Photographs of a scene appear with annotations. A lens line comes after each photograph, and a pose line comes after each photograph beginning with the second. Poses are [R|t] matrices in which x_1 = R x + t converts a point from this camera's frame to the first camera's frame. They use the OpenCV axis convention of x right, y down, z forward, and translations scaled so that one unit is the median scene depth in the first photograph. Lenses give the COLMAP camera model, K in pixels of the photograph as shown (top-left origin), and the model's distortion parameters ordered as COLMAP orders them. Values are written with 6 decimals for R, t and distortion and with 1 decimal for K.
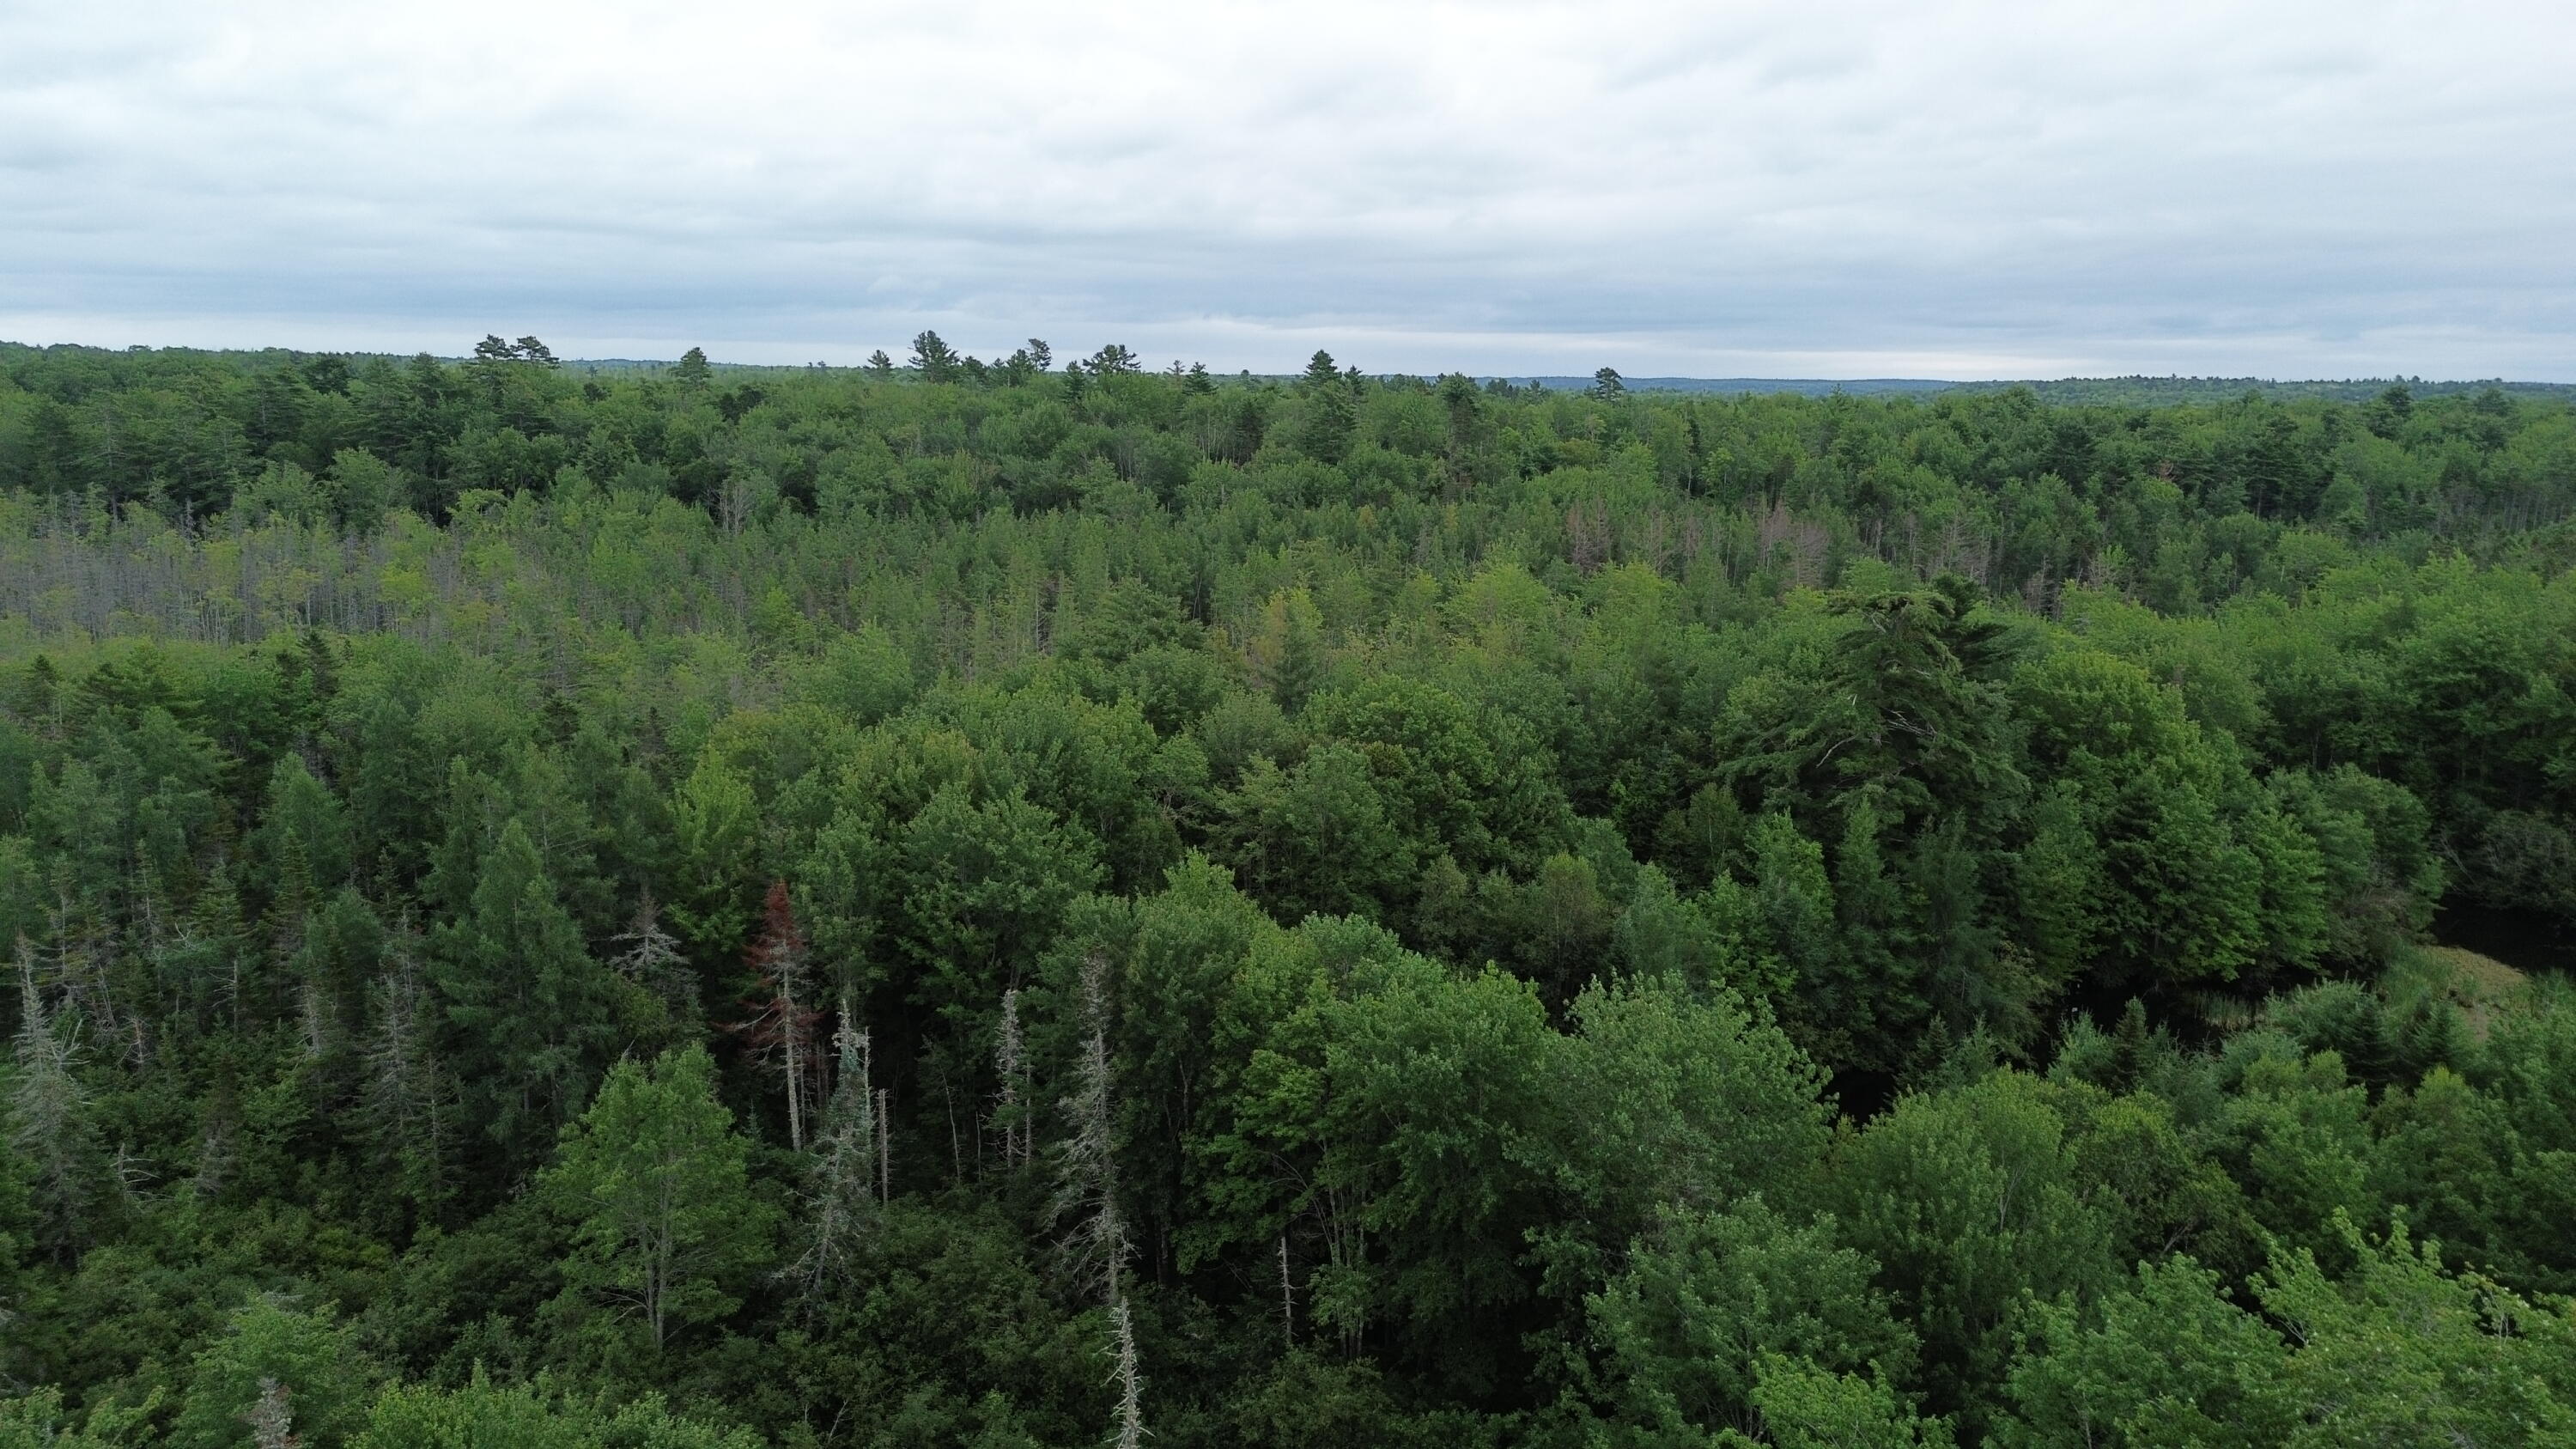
lens RADIAL K [[1820.8, 0, 1294.1], [0, 1820.8, 715.2], [0, 0, 1]] dist [0.076798, -0.076388]
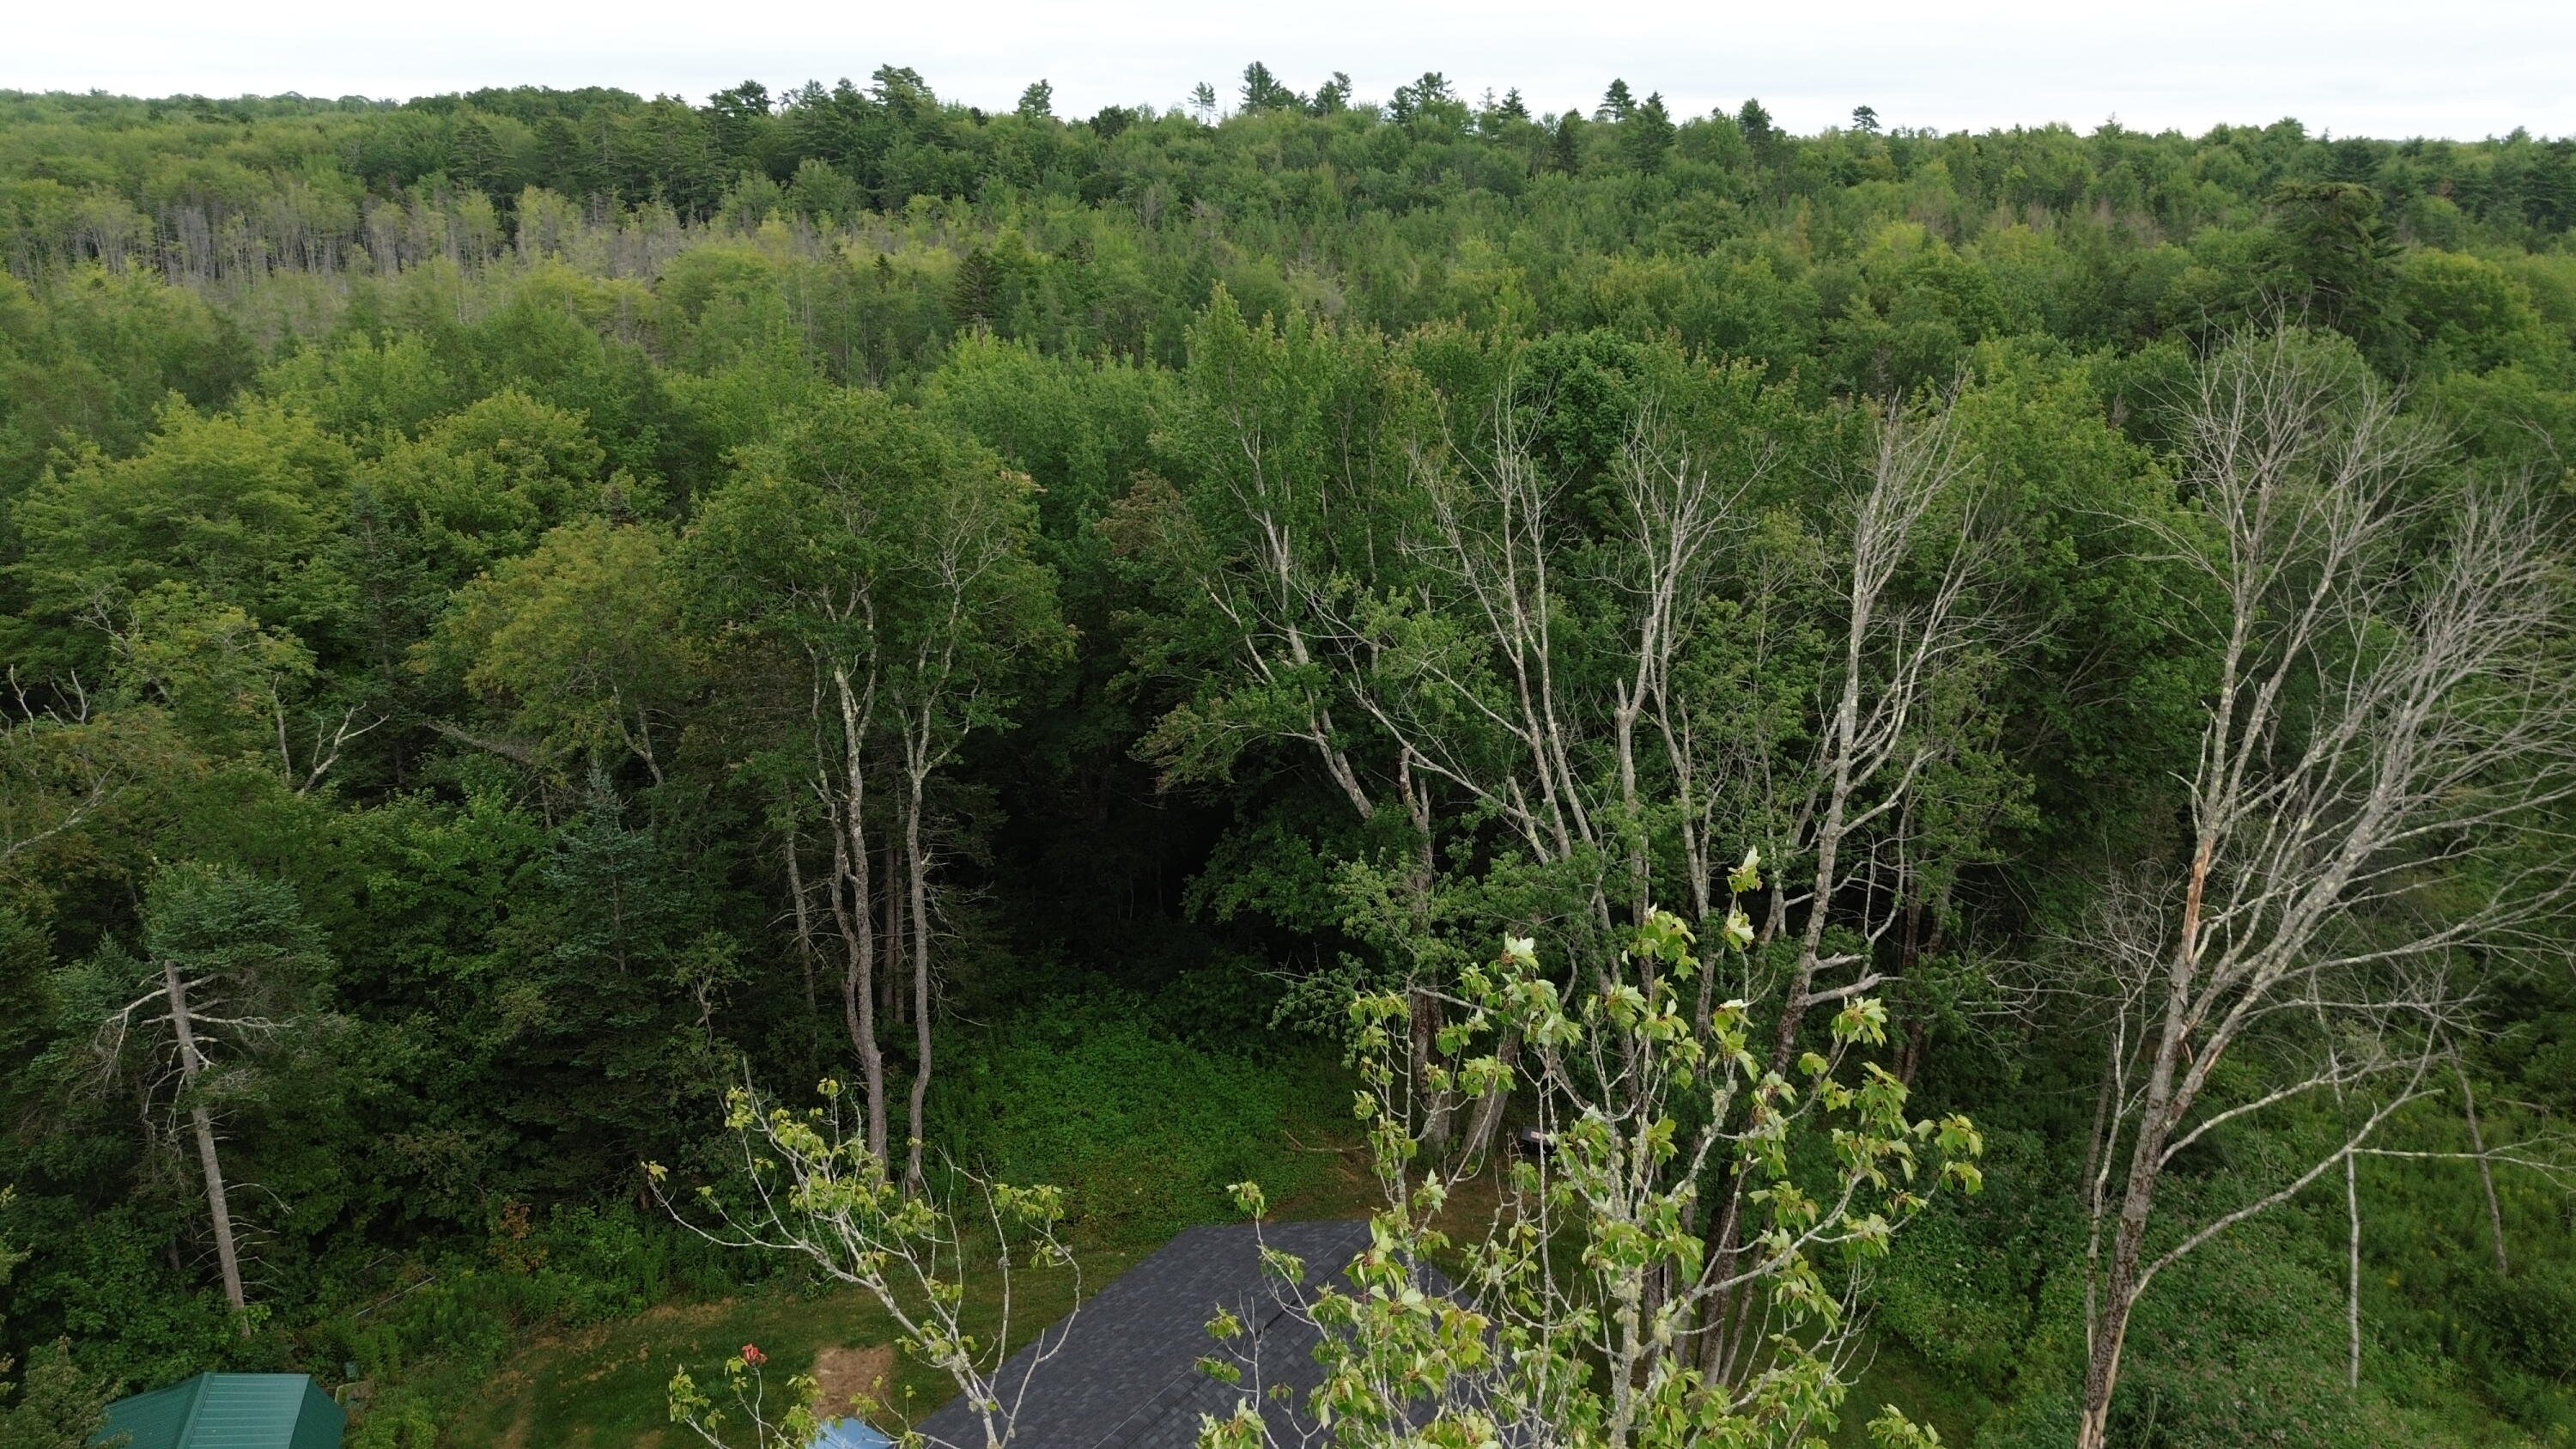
lens RADIAL K [[1820.8, 0, 1294.1], [0, 1820.8, 715.2], [0, 0, 1]] dist [0.076798, -0.076388]
pose [[0.996910, 0.025433, -0.074324, -0.310476], [-0.016600, 0.992978, 0.117131, 0.168858], [0.076781, -0.115535, 0.990331, -0.431061]]
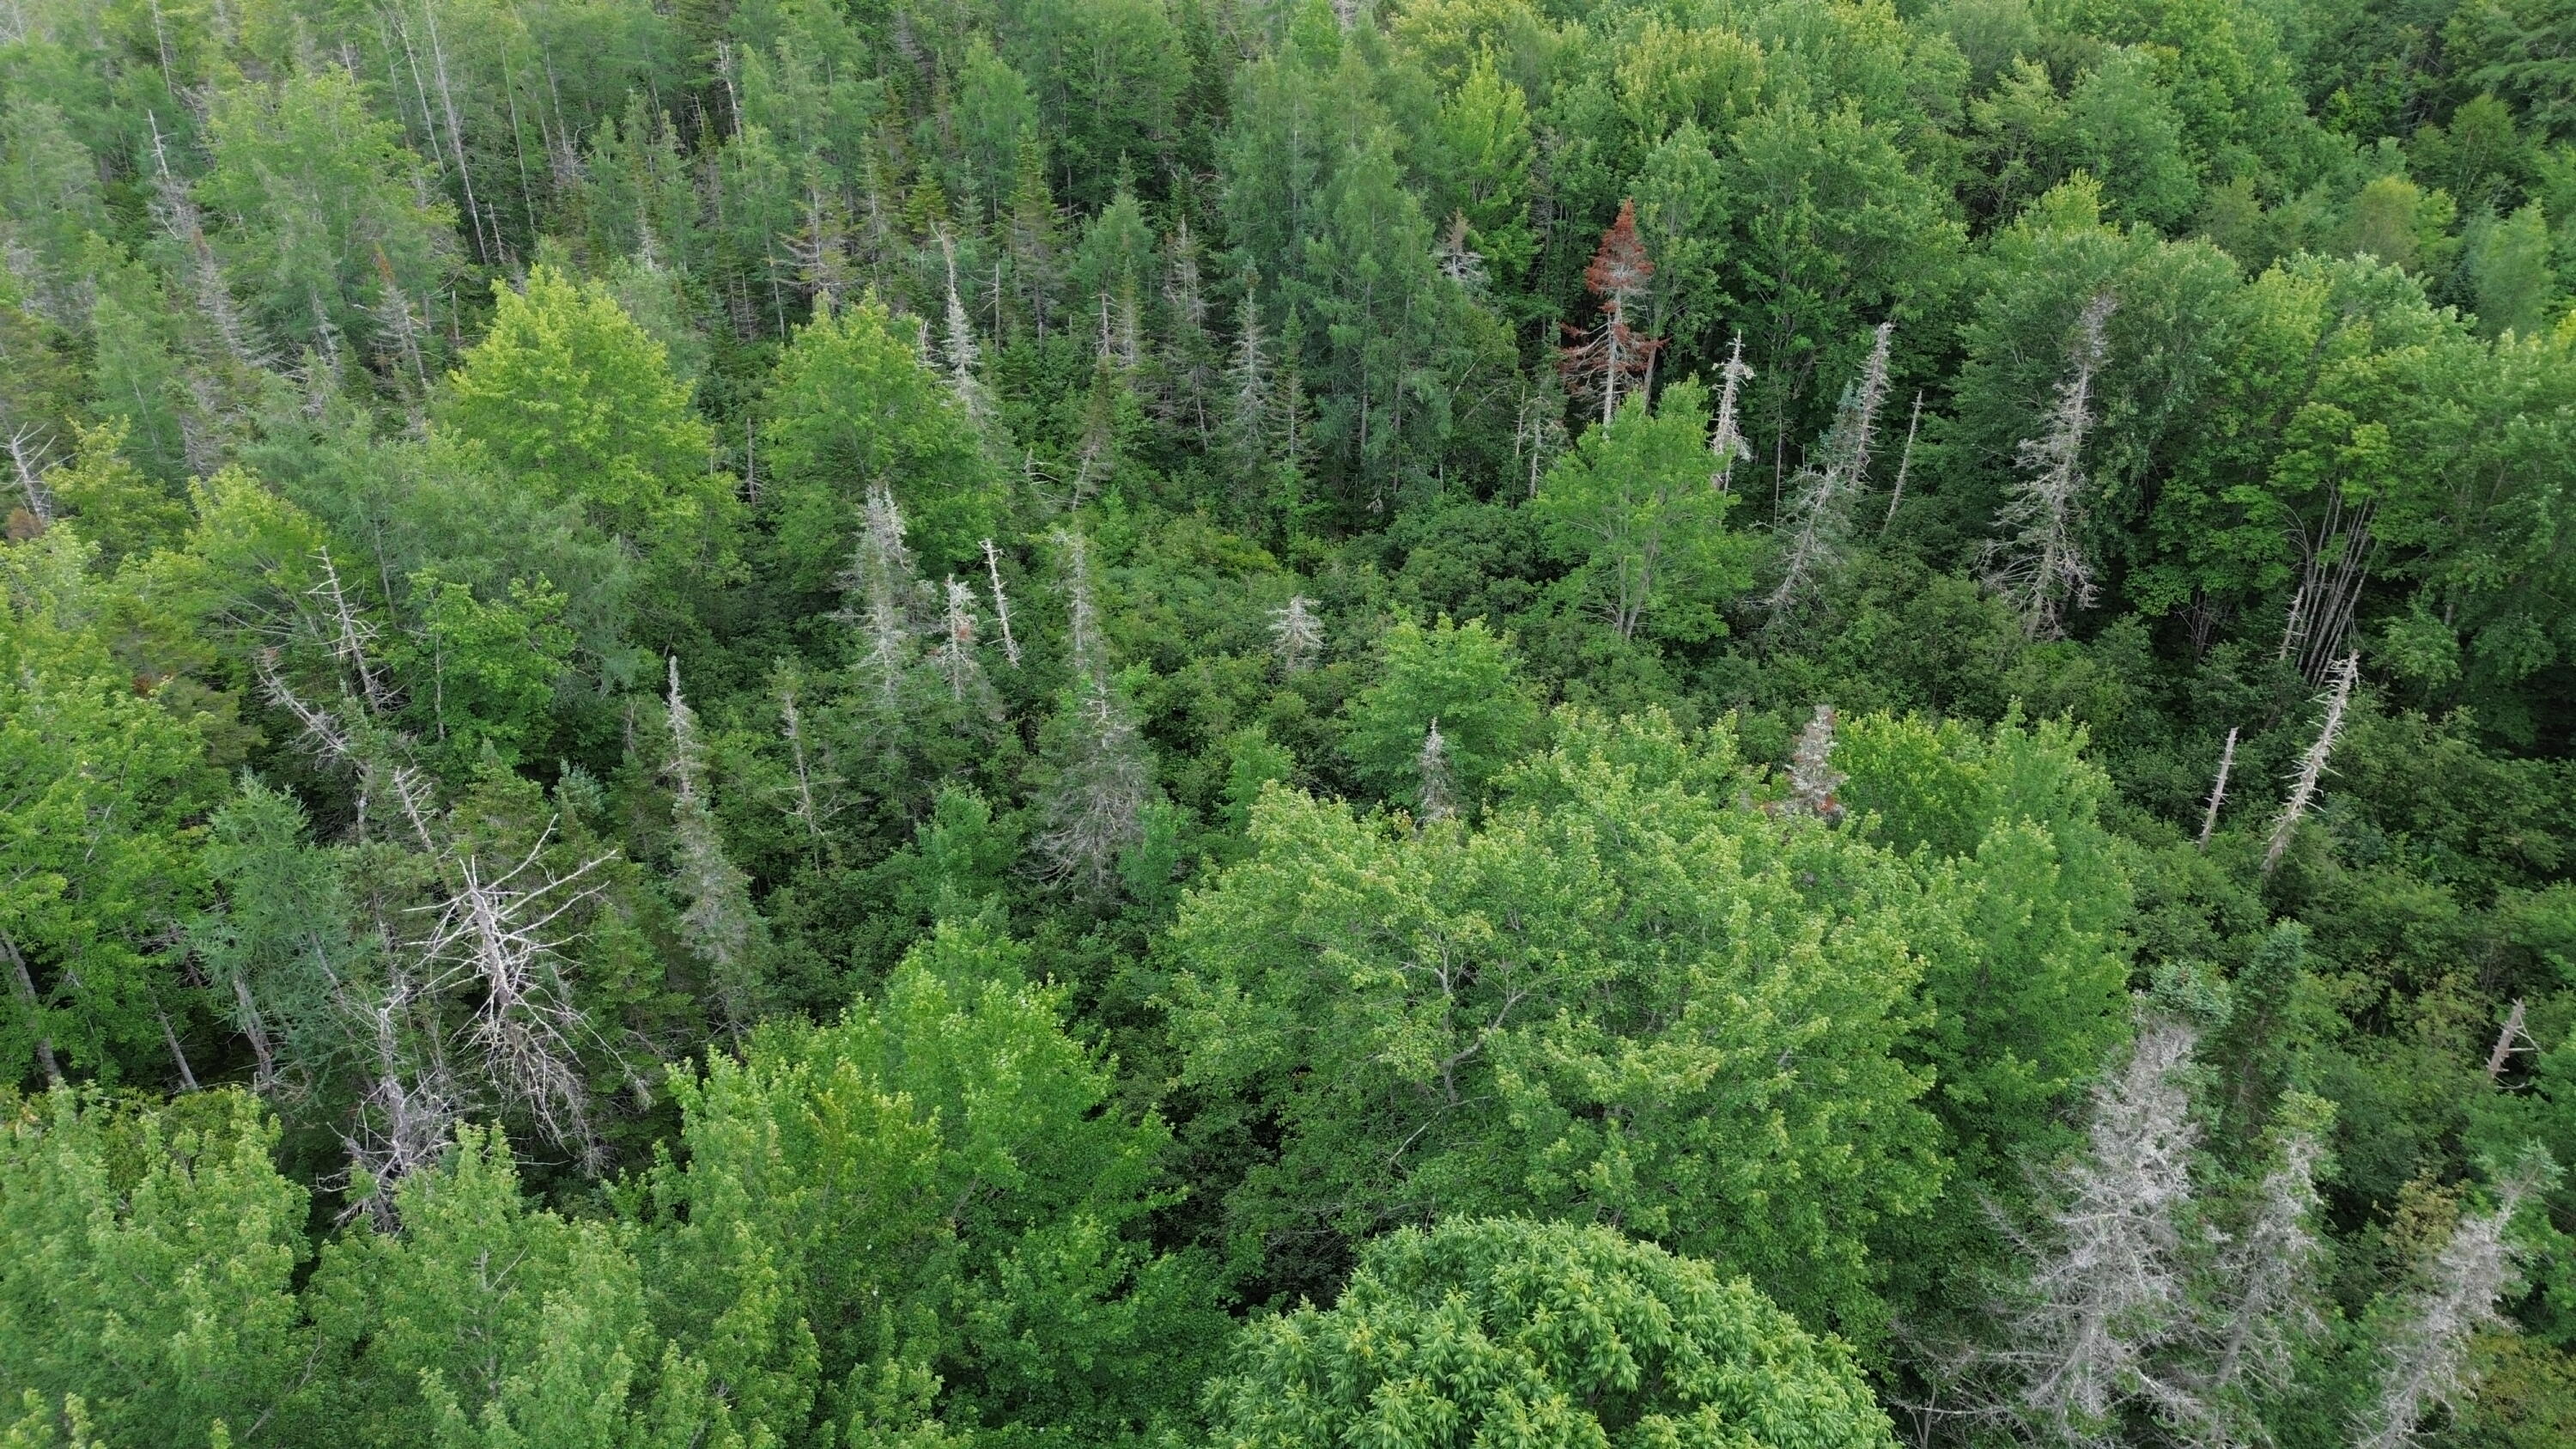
lens RADIAL K [[1820.8, 0, 1294.1], [0, 1820.8, 715.2], [0, 0, 1]] dist [0.076798, -0.076388]
pose [[0.996147, 0.045047, -0.075240, -0.273035], [-0.014213, 0.929570, 0.368370, -0.007114], [0.086535, -0.365882, 0.926629, 0.002233]]
